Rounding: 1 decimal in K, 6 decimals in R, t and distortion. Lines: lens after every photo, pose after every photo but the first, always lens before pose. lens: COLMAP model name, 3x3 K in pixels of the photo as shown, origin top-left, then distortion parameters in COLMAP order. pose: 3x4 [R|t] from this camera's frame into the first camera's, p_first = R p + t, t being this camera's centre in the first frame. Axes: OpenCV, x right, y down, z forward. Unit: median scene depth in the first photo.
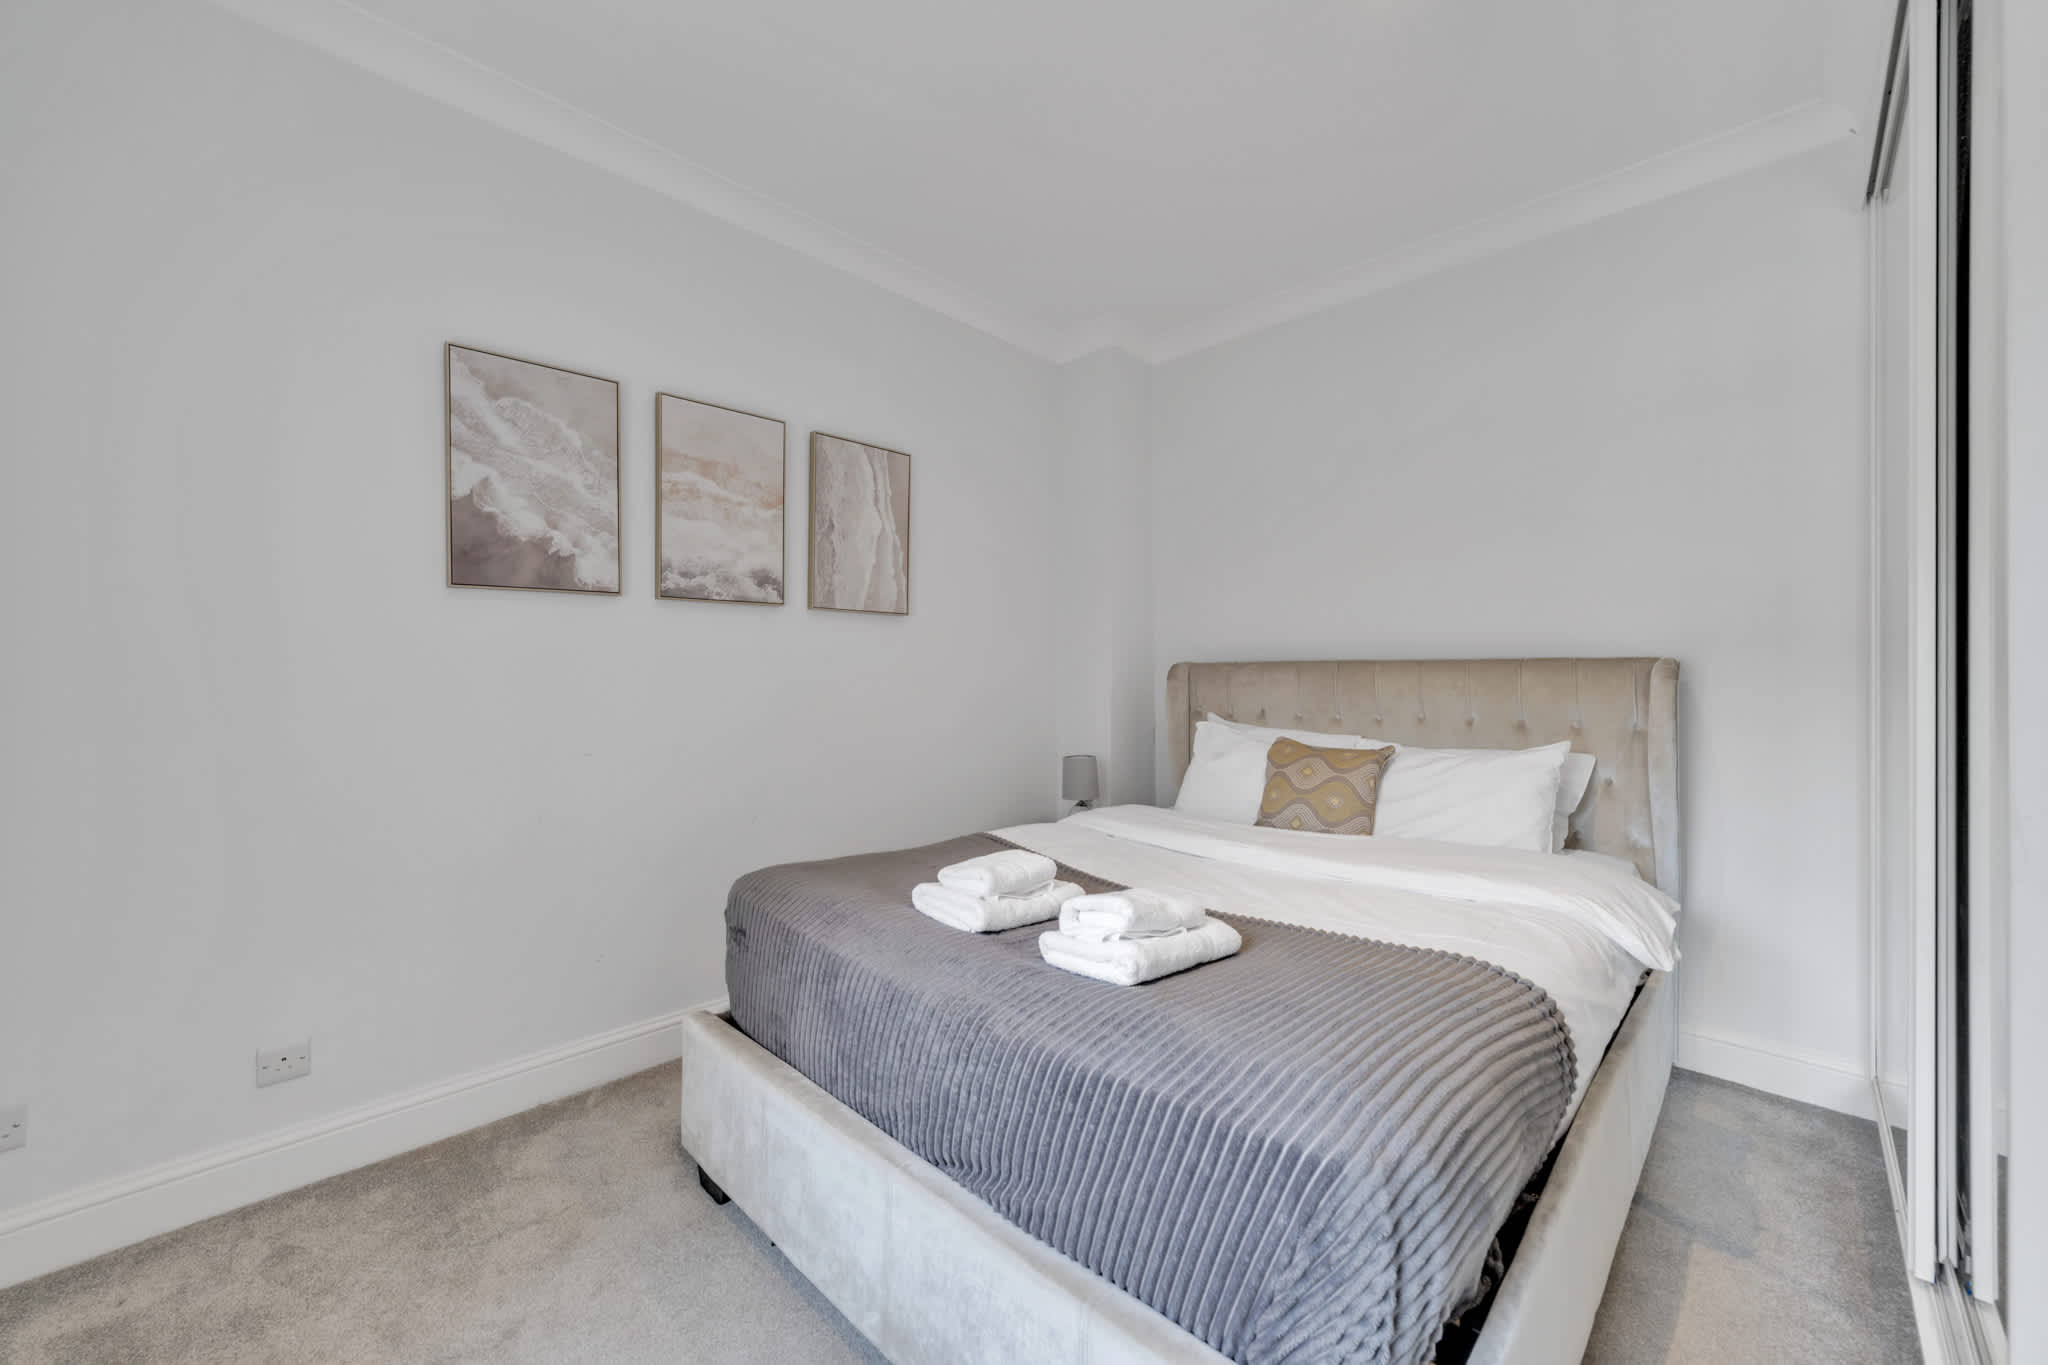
lens RADIAL K [[785.5, 0, 1022.9], [0, 785.5, 665.8], [0, 0, 1]] dist [-0.002903, -0.000192]
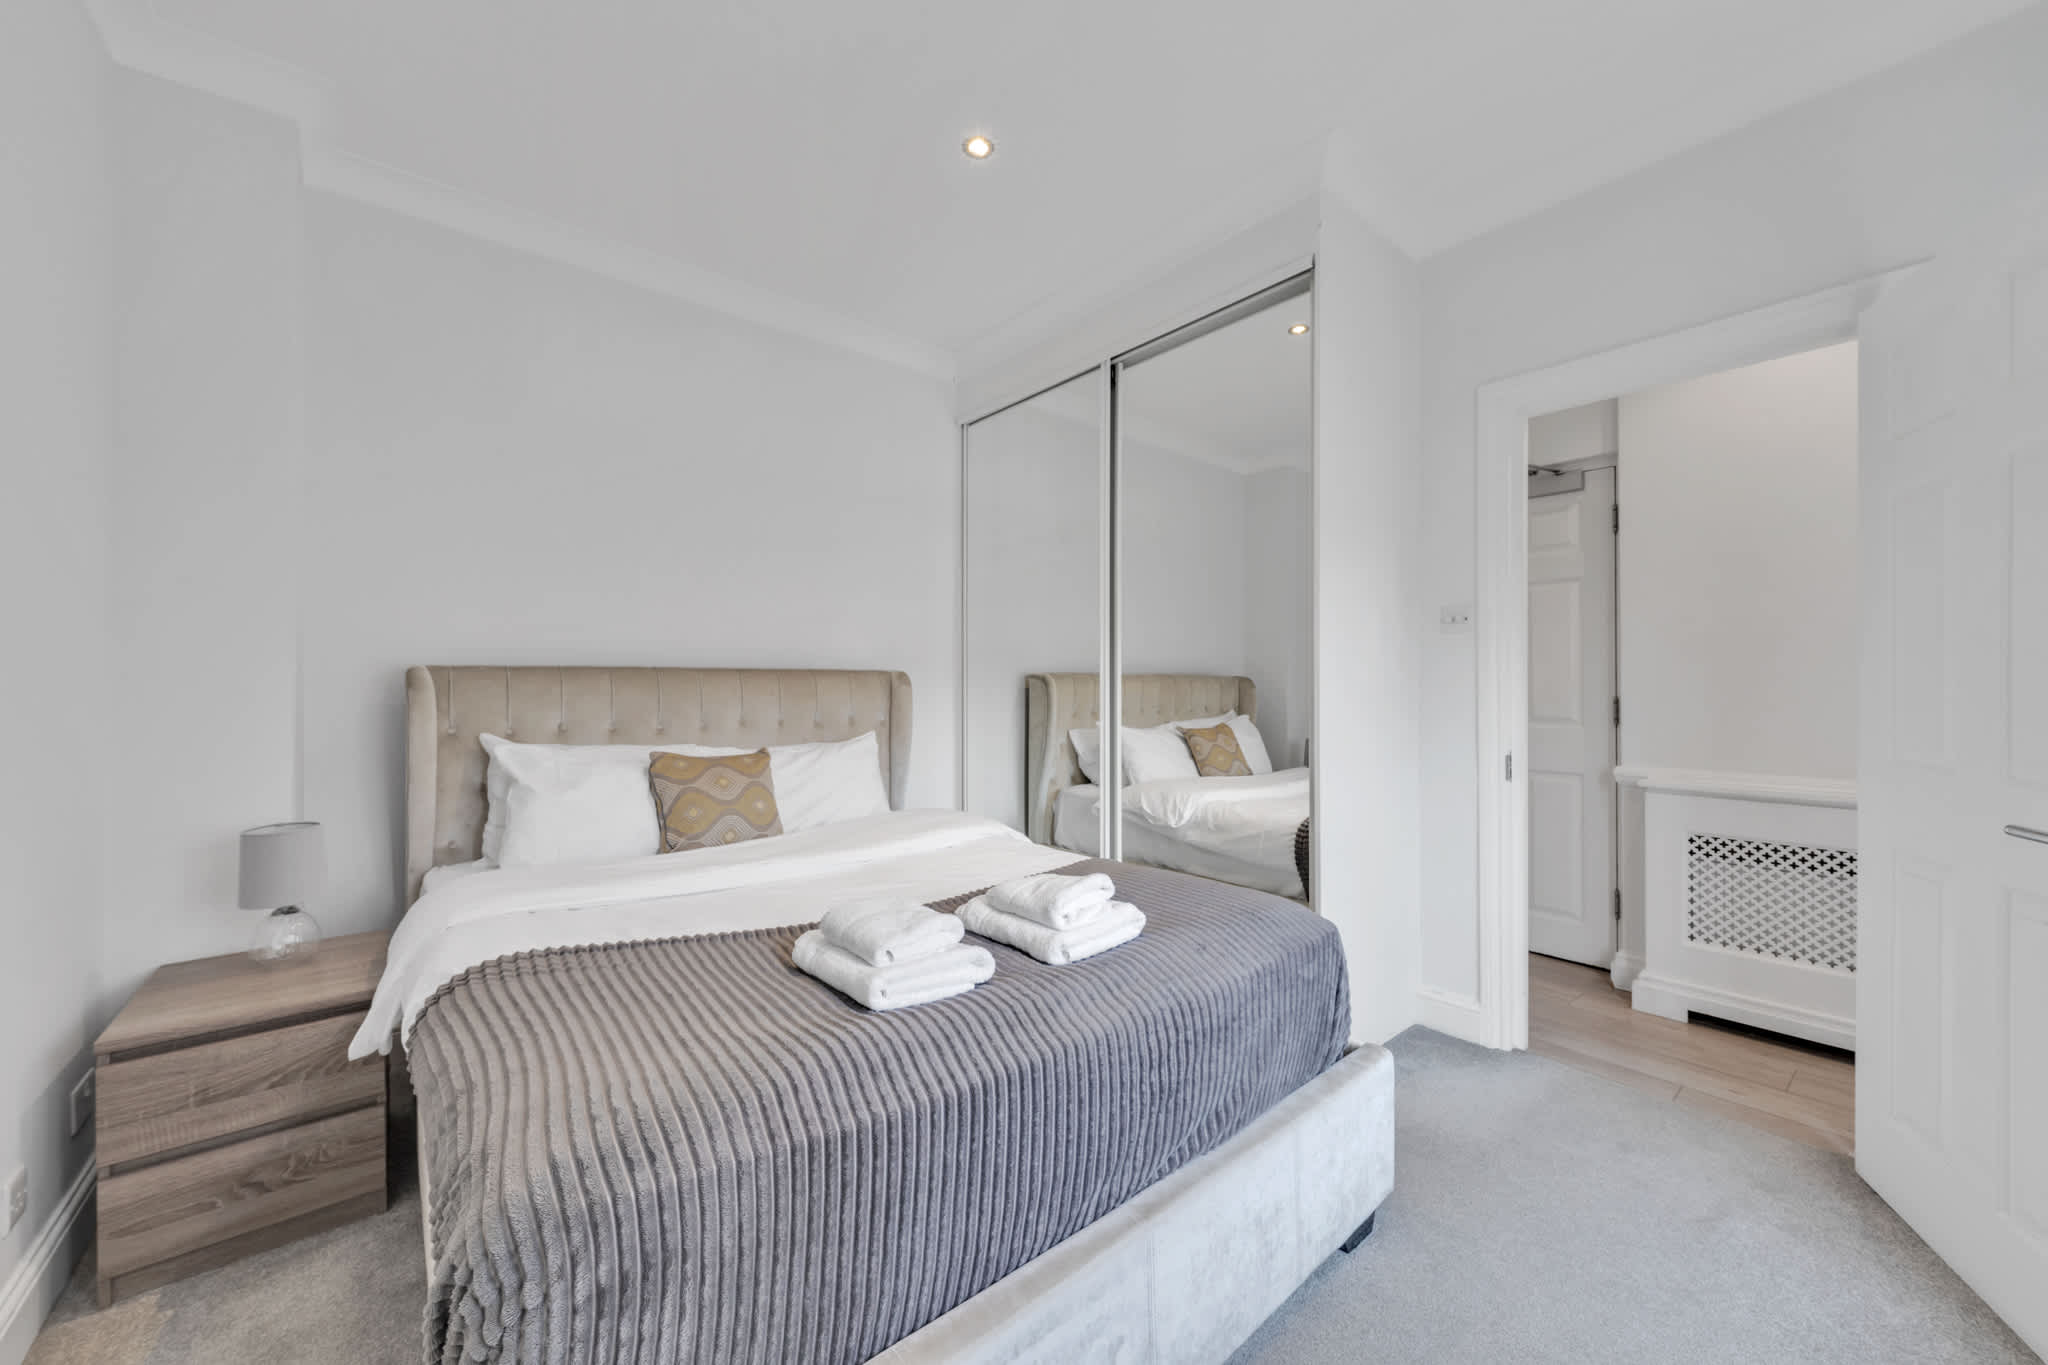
lens RADIAL K [[785.5, 0, 1022.9], [0, 785.5, 665.8], [0, 0, 1]] dist [-0.002903, -0.000192]
pose [[0.100359, 0.003463, 0.994945, -0.573836], [-0.003698, 0.999988, -0.003108, -0.006894], [-0.994944, -0.003367, 0.100370, 0.549058]]
